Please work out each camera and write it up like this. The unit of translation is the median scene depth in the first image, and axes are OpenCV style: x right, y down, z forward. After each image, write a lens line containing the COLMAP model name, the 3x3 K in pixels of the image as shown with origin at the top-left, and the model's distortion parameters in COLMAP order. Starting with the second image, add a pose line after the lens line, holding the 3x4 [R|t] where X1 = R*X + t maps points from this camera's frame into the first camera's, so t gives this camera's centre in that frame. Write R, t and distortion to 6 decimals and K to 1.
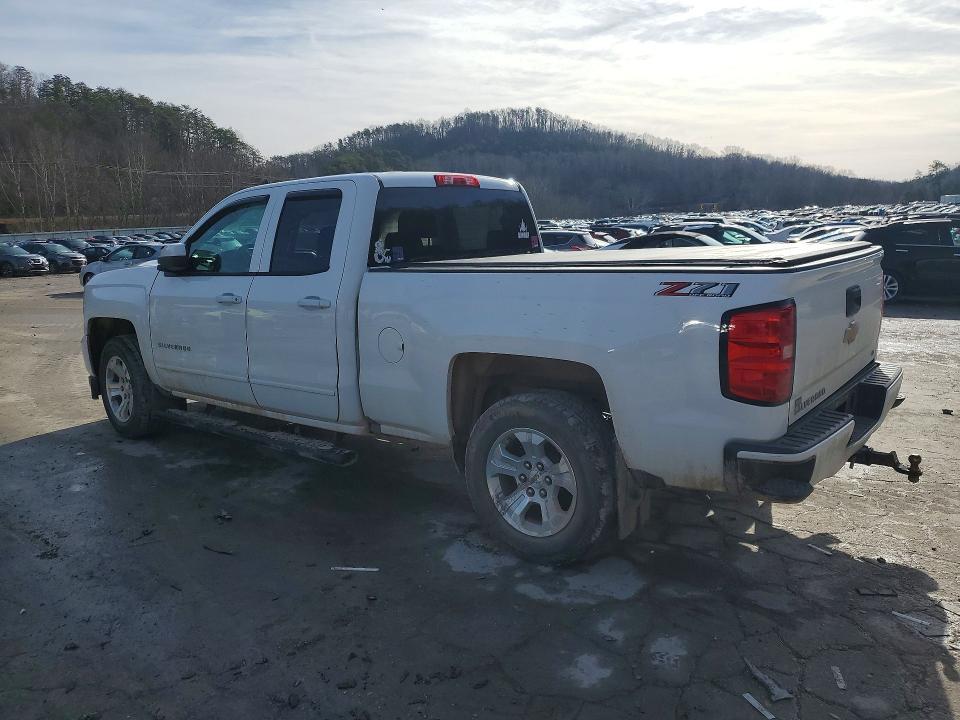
lens RADIAL K [[767.6, 0, 480.0], [0, 767.6, 360.0], [0, 0, 1]] dist [0.015625, -0.006010]
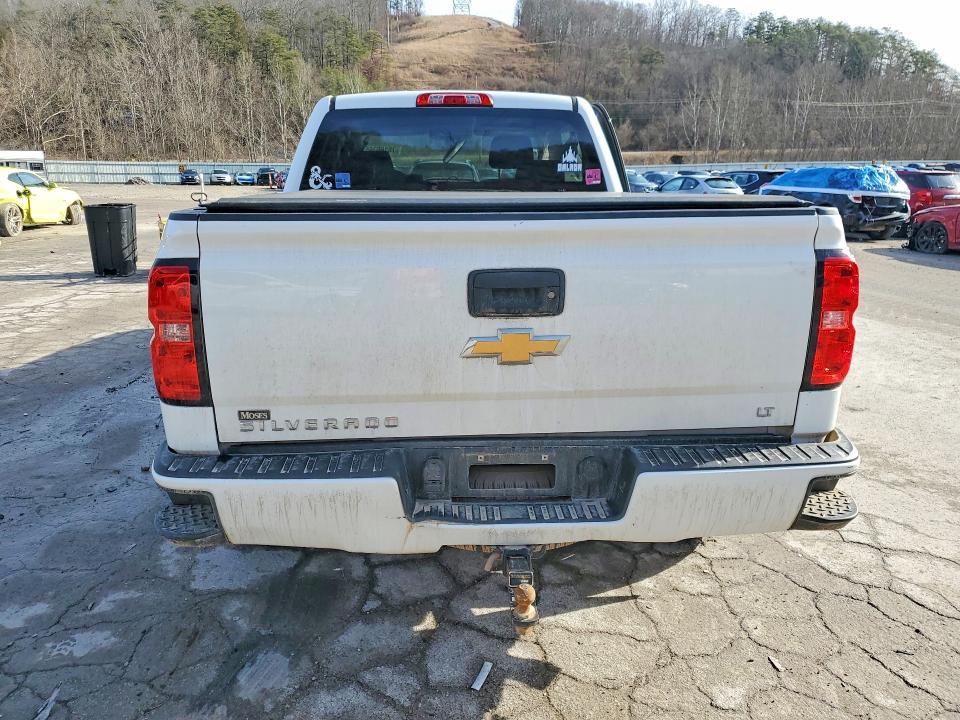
lens RADIAL K [[754.9, 0, 492.5], [0, 754.9, 360.9], [0, 0, 1]] dist [0.010515, 0.008455]
pose [[0.655263, 0.212841, -0.724796, 0.745791], [-0.149955, 0.977040, 0.151345, -0.090915], [0.740367, 0.009516, 0.672135, 0.517798]]
